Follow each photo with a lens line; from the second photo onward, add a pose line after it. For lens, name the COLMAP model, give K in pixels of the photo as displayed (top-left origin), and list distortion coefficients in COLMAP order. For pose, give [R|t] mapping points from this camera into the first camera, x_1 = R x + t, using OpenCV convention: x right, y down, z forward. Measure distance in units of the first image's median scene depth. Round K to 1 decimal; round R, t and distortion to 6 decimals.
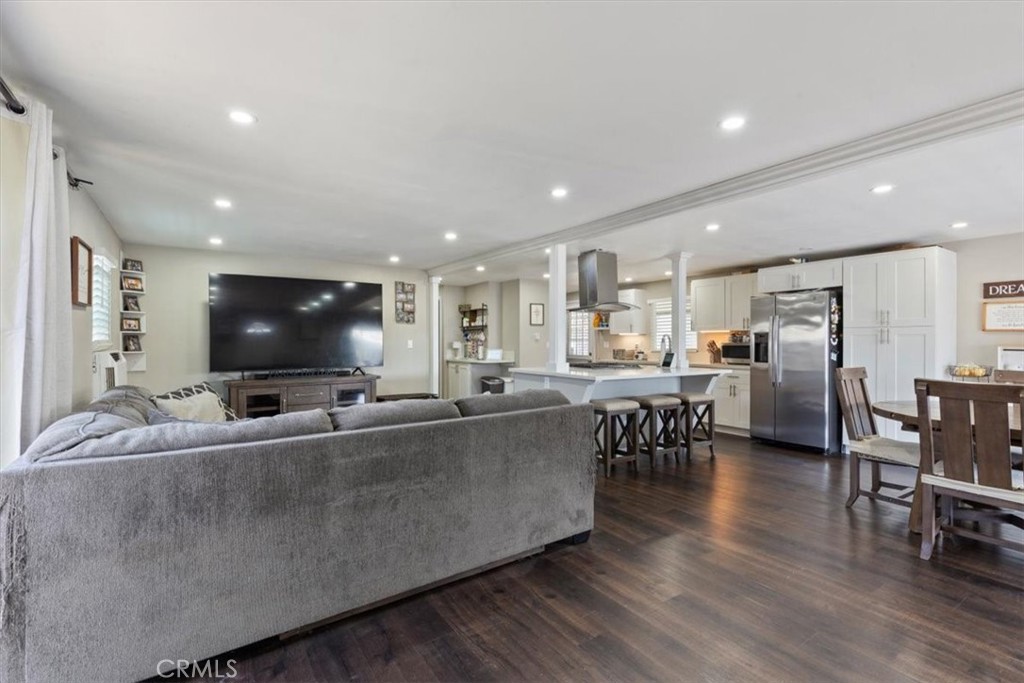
lens RADIAL K [[459.8, 0, 503.7], [0, 459.8, 338.4], [0, 0, 1]] dist [0.002957, -0.000445]
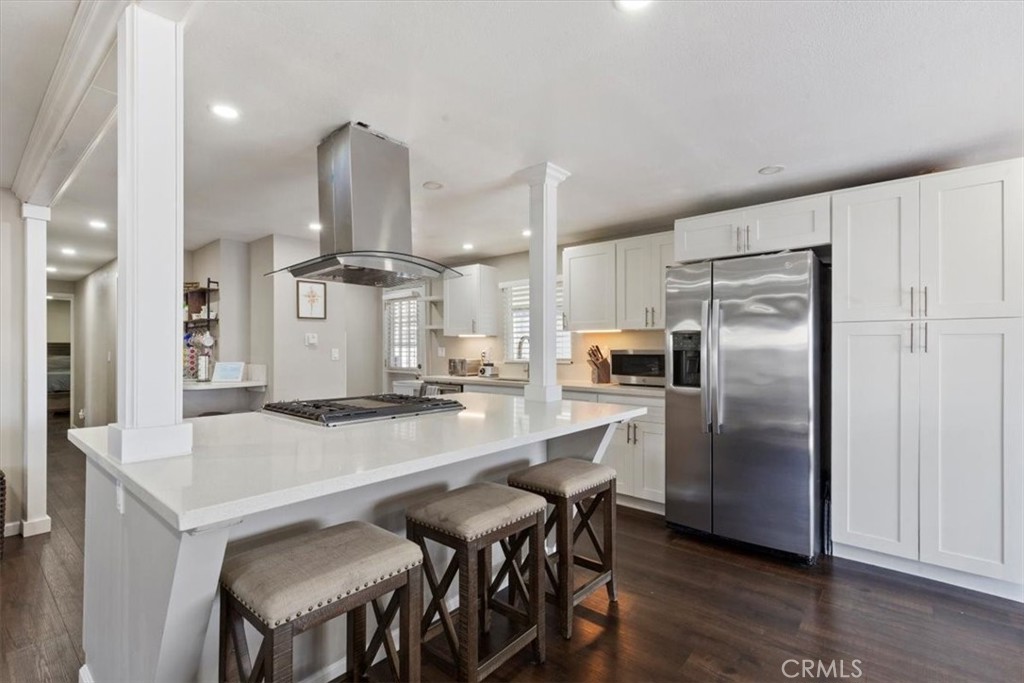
lens RADIAL K [[459.8, 0, 503.7], [0, 459.8, 338.4], [0, 0, 1]] dist [0.002957, -0.000445]
pose [[0.963787, 0.002901, 0.266658, 0.176241], [-0.000205, 0.999949, -0.010137, 0.000929], [-0.266674, 0.009715, 0.963738, 0.452919]]
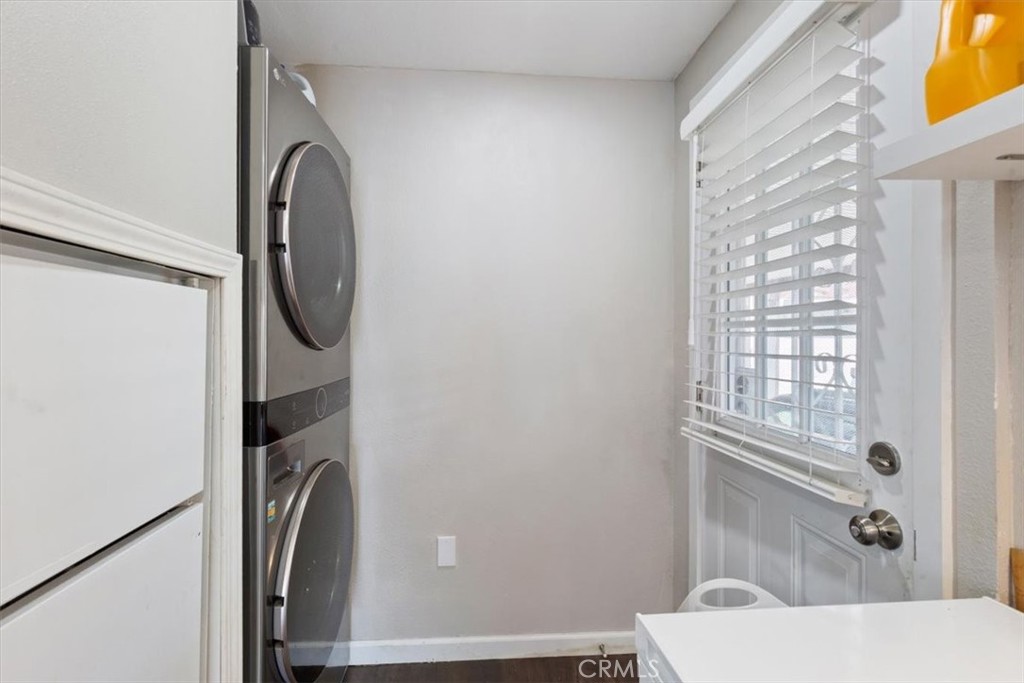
lens RADIAL K [[459.8, 0, 503.7], [0, 459.8, 338.4], [0, 0, 1]] dist [0.002957, -0.000445]
pose [[0.860247, -0.001373, -0.509875, 0.230094], [0.002734, 0.999994, 0.001919, 0.011079], [0.509870, -0.003045, 0.860246, 1.189971]]
